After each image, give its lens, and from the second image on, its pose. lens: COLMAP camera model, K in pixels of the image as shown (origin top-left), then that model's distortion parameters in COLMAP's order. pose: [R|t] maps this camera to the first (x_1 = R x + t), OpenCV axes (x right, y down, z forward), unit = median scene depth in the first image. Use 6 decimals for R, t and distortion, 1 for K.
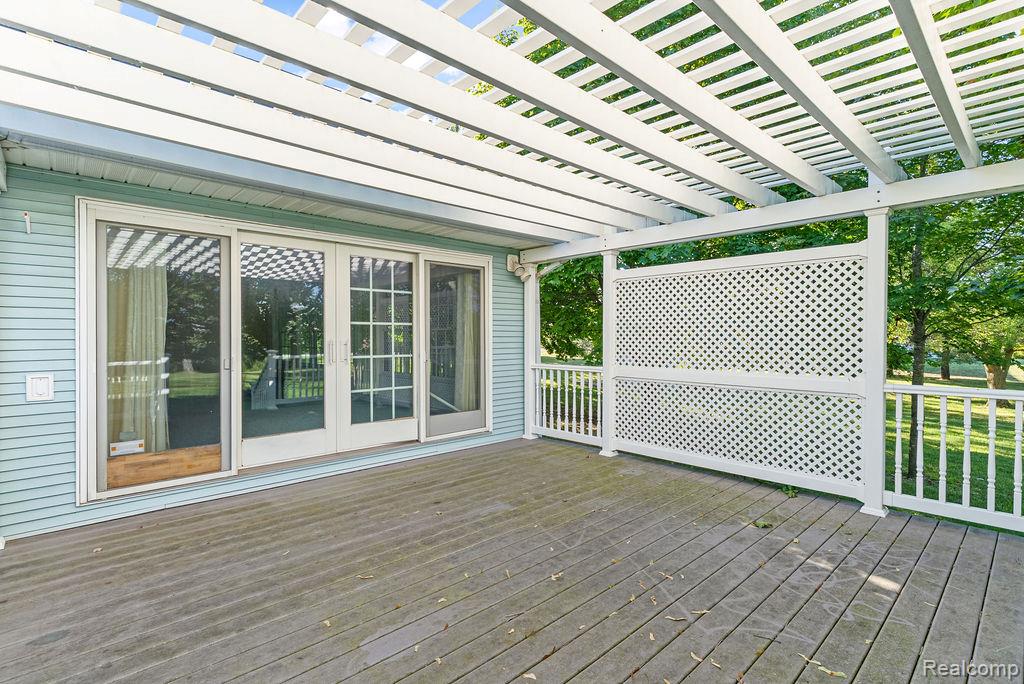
lens RADIAL K [[490.0, 0, 510.8], [0, 490.0, 337.6], [0, 0, 1]] dist [0.022105, 0.000422]
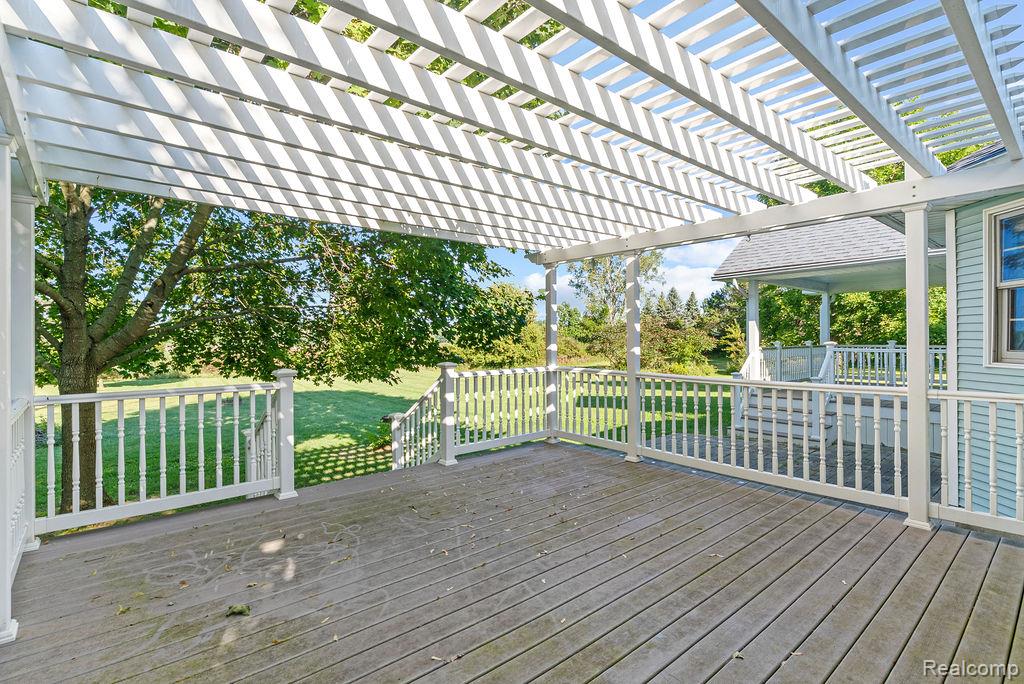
lens RADIAL K [[490.0, 0, 513.2], [0, 490.0, 339.0], [0, 0, 1]] dist [0.022105, 0.000422]
pose [[-0.998998, 0.002318, 0.044688, 0.101041], [0.002730, 0.999954, 0.009171, -0.013733], [-0.044665, 0.009284, -0.998959, 1.953197]]
